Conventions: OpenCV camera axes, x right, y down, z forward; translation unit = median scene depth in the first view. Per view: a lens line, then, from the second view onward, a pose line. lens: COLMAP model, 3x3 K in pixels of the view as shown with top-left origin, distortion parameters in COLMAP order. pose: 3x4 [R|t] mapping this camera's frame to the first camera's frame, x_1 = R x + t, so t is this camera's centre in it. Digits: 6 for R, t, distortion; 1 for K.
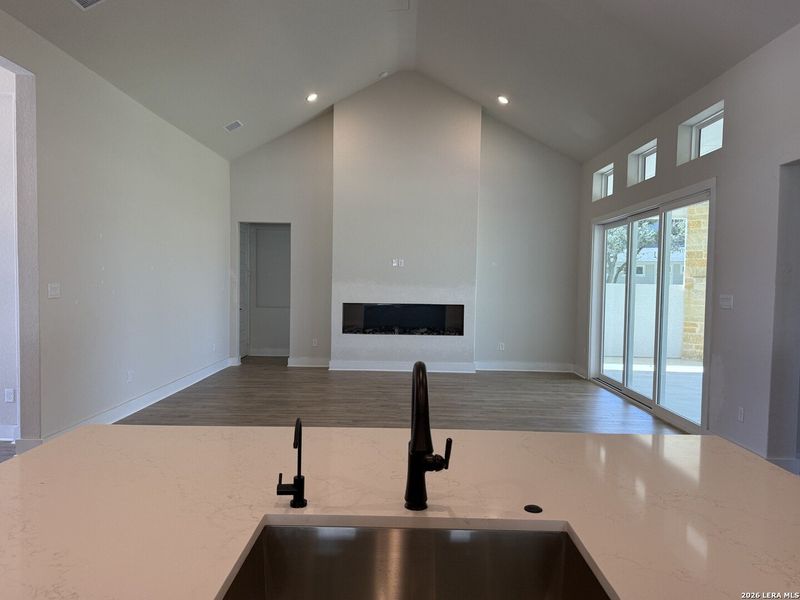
lens RADIAL K [[565.7, 0, 400.0], [0, 565.7, 300.0], [0, 0, 1]] dist [0.045659, -0.003489]
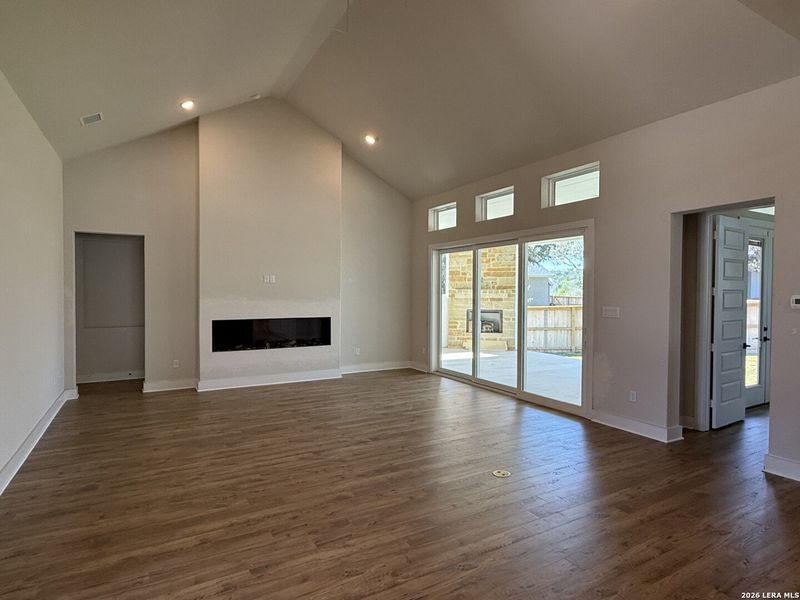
lens RADIAL K [[435.4, 0, 400.0], [0, 435.4, 300.0], [0, 0, 1]] dist [-0.002568, -0.000787]
pose [[0.872029, -0.022325, 0.488945, -0.185937], [0.027514, 0.999616, -0.003429, -0.018753], [-0.488681, 0.016443, 0.872308, 0.188907]]
